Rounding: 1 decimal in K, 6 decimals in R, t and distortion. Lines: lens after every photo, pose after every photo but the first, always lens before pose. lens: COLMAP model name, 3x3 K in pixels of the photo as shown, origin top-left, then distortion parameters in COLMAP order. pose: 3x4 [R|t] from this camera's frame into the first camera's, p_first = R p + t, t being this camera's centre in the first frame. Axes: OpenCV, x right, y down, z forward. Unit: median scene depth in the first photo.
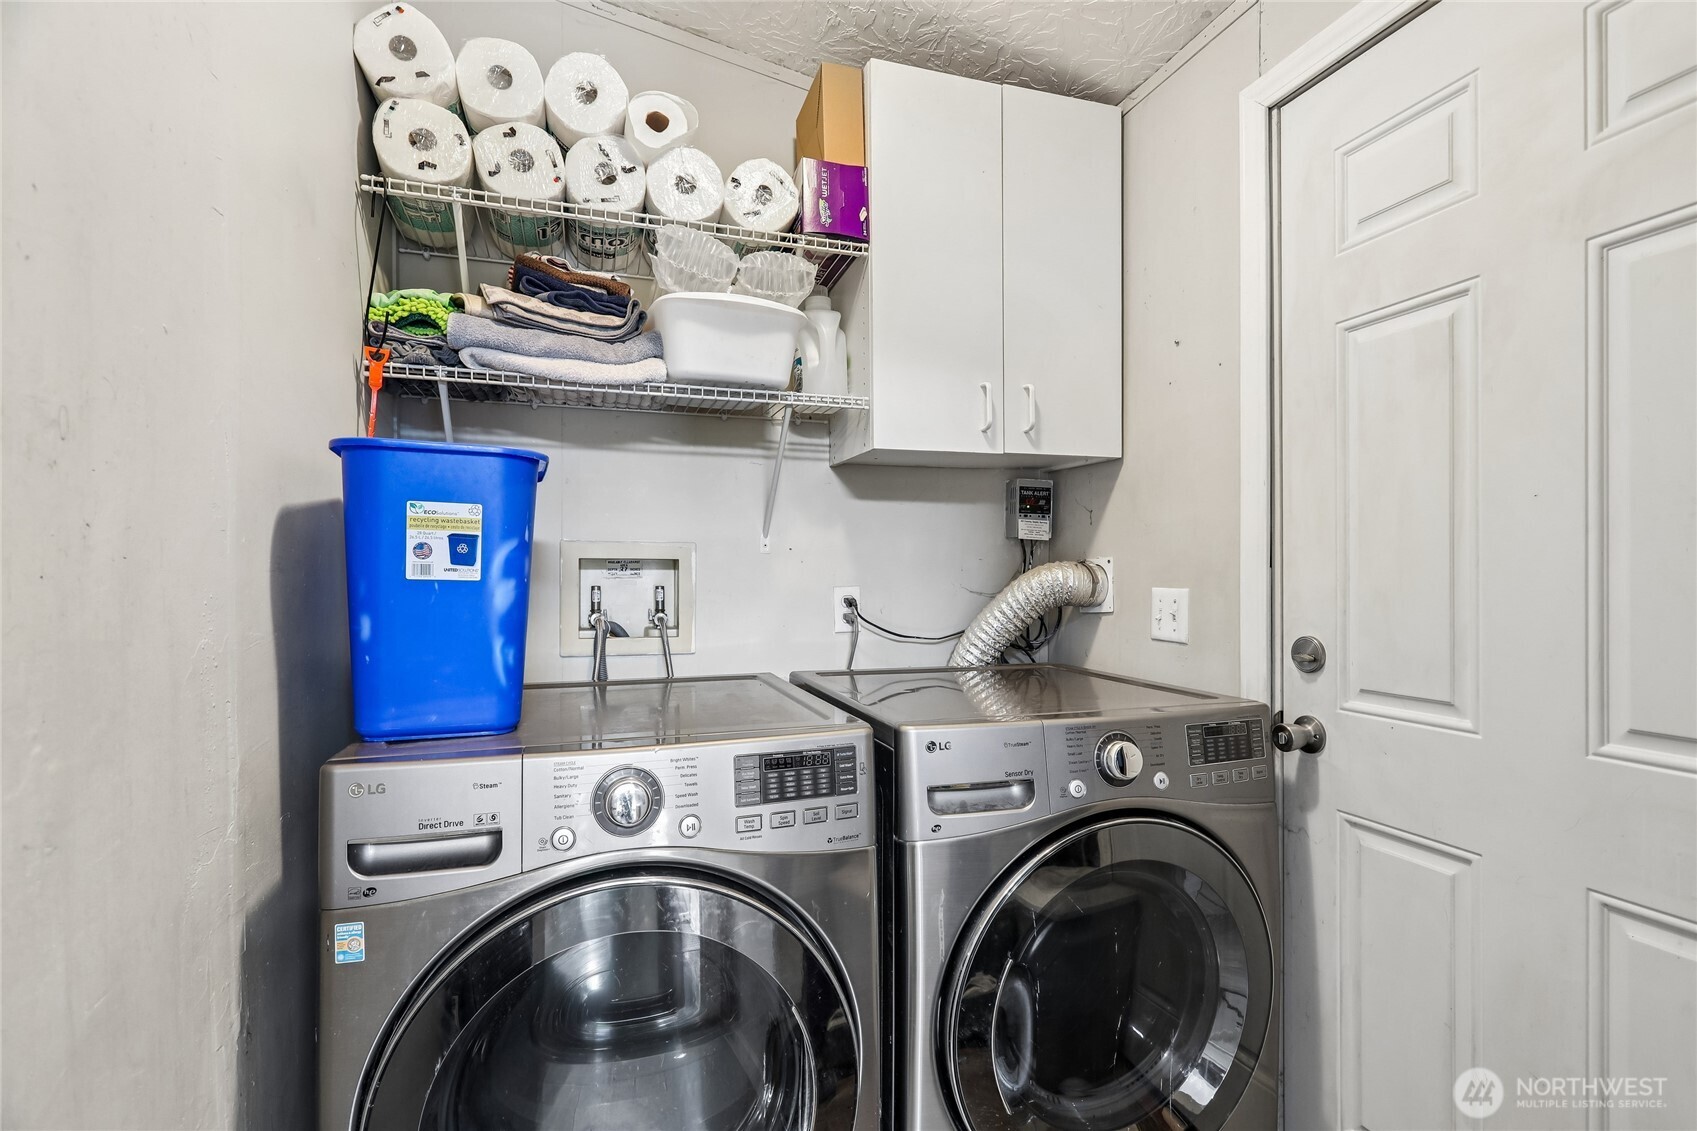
lens RADIAL K [[801.5, 0, 853.3], [0, 801.5, 566.9], [0, 0, 1]] dist [-0.005292, 0.005922]
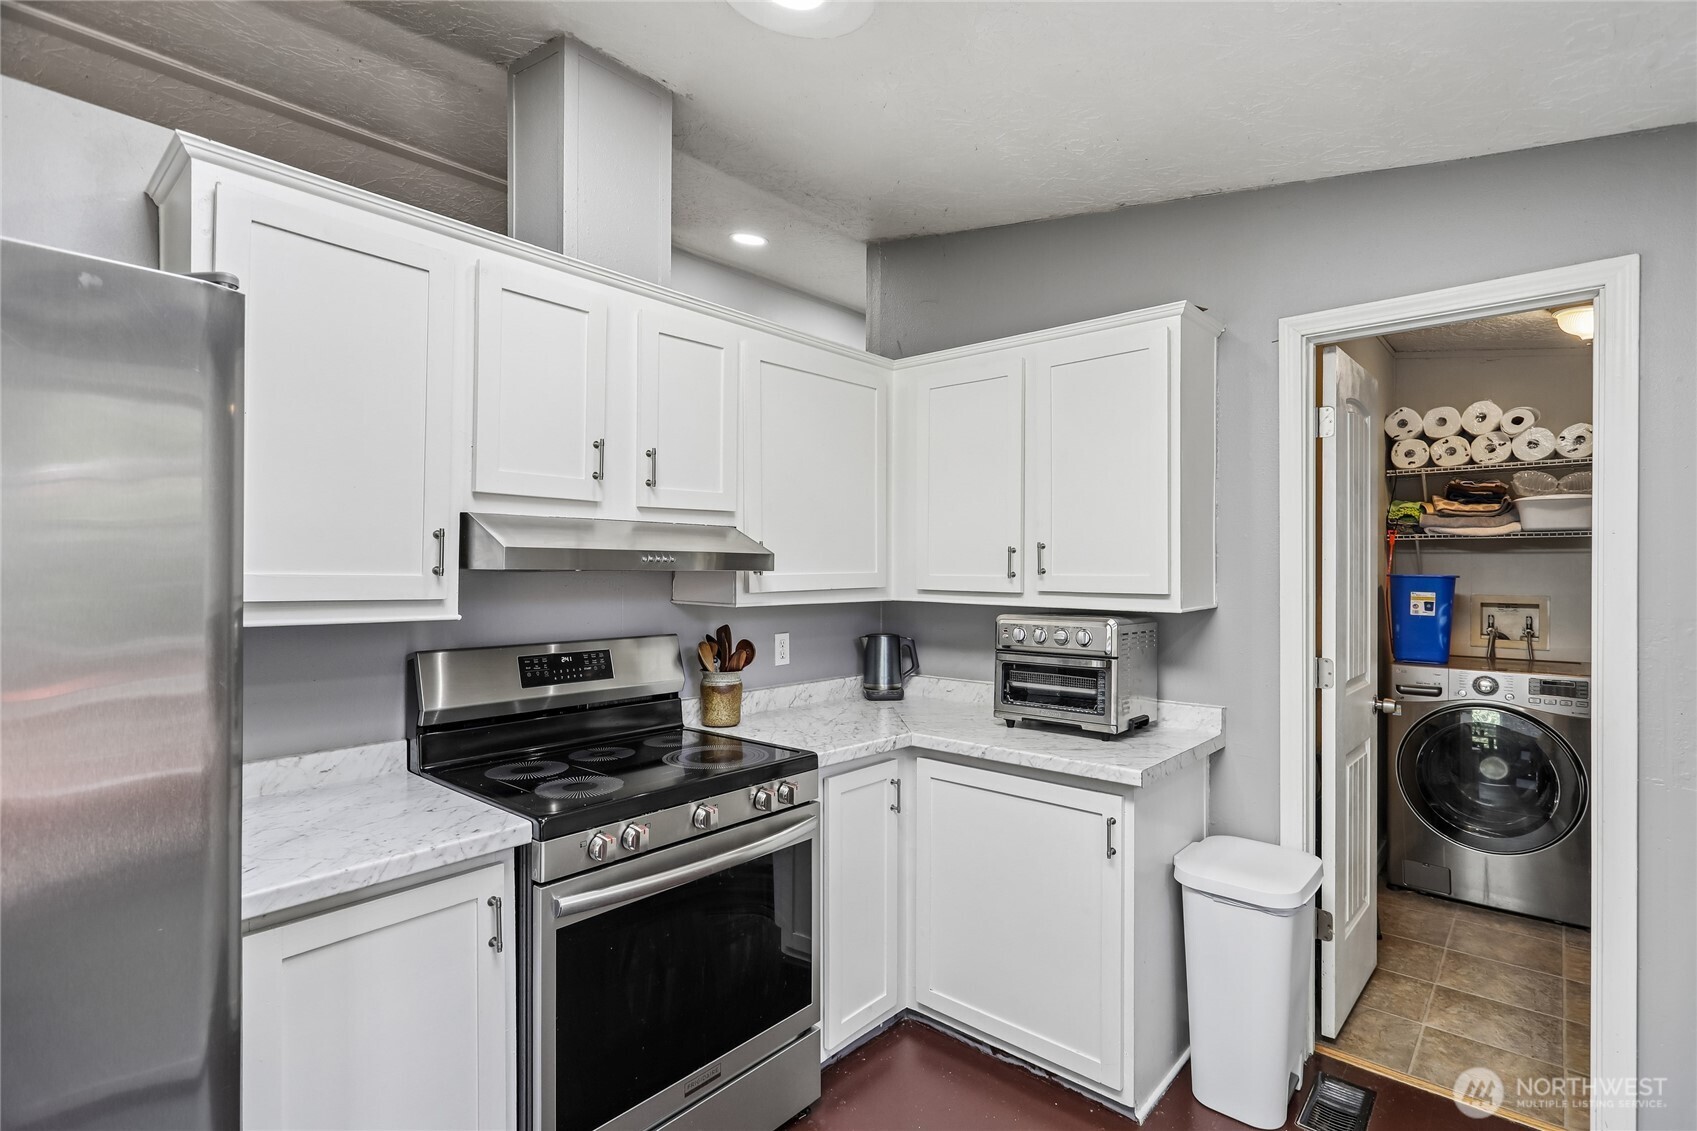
lens RADIAL K [[801.5, 0, 853.3], [0, 801.5, 566.9], [0, 0, 1]] dist [-0.005292, 0.005922]
pose [[0.500683, 0.001227, -0.865630, 0.860584], [0.000568, 0.999998, 0.001746, -0.138878], [0.865630, -0.001366, 0.500682, -1.970681]]
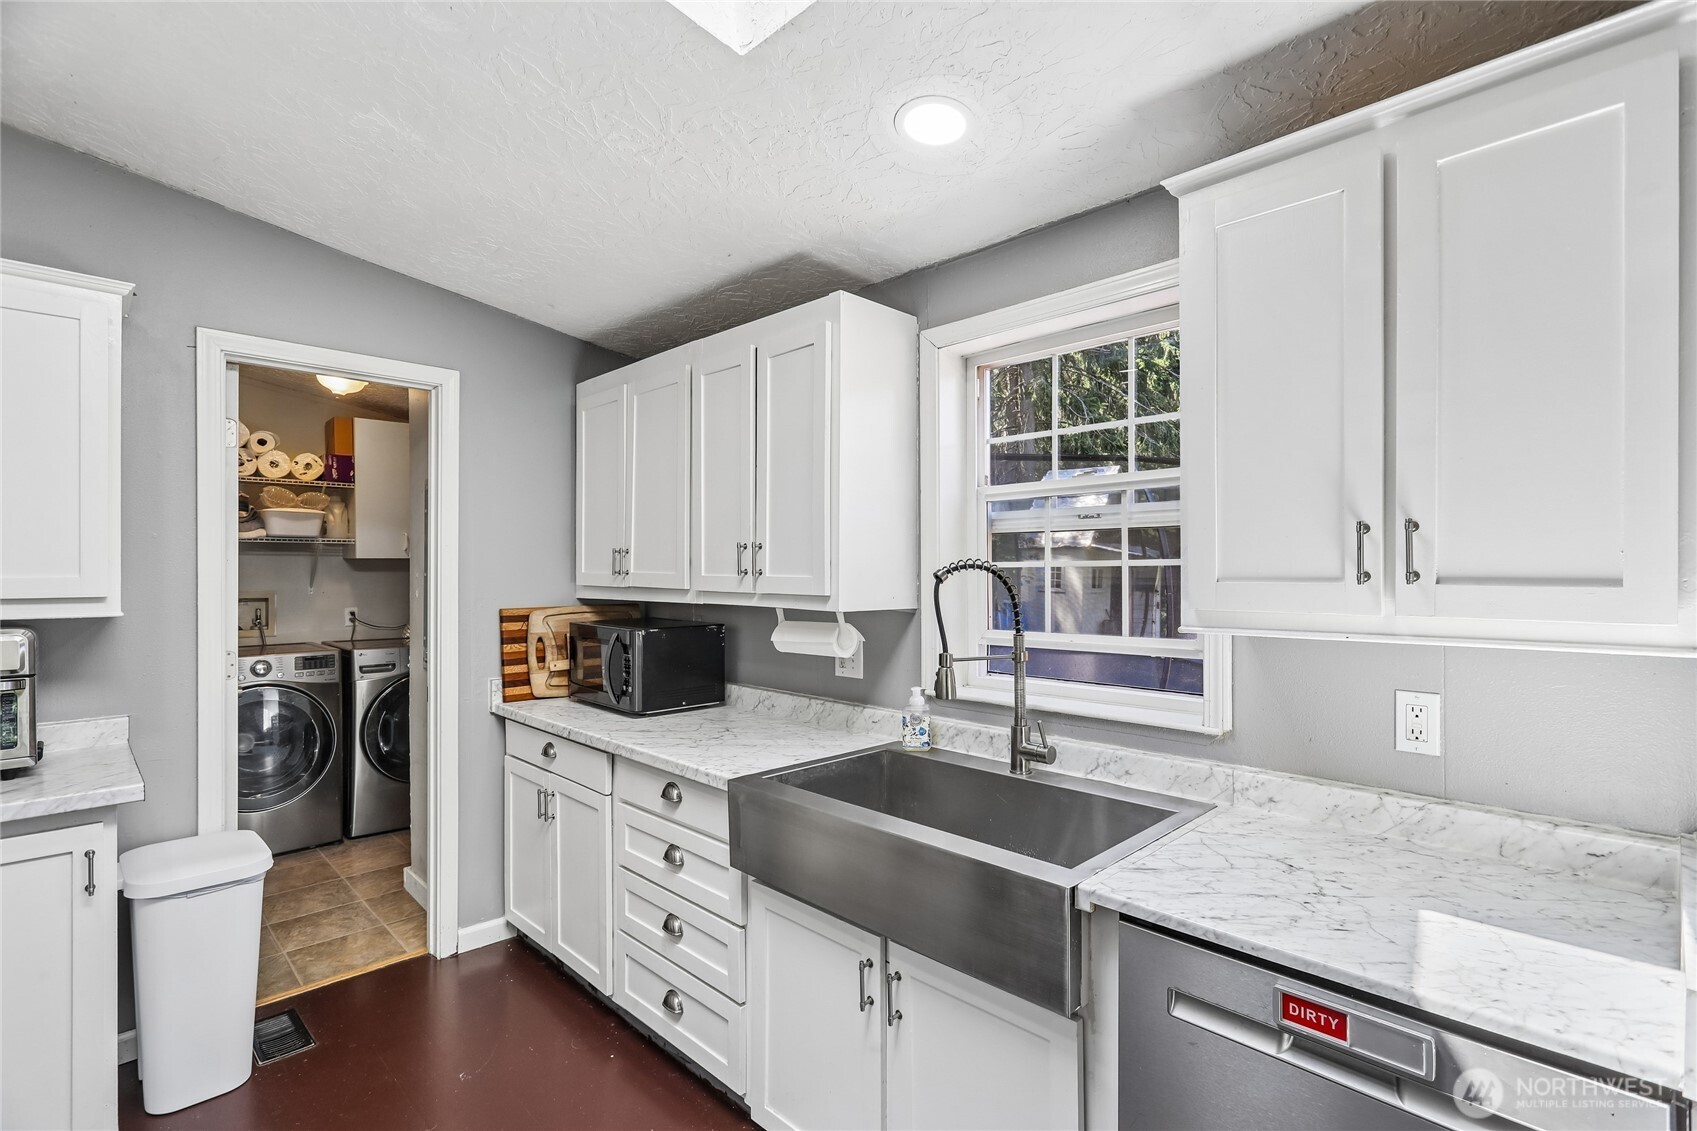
lens RADIAL K [[801.5, 0, 853.3], [0, 801.5, 566.9], [0, 0, 1]] dist [-0.005292, 0.005922]
pose [[0.896052, 0.002930, 0.443939, 0.379046], [-0.003433, 0.999994, 0.000329, -0.140704], [-0.443935, -0.001819, 0.896057, -2.518230]]
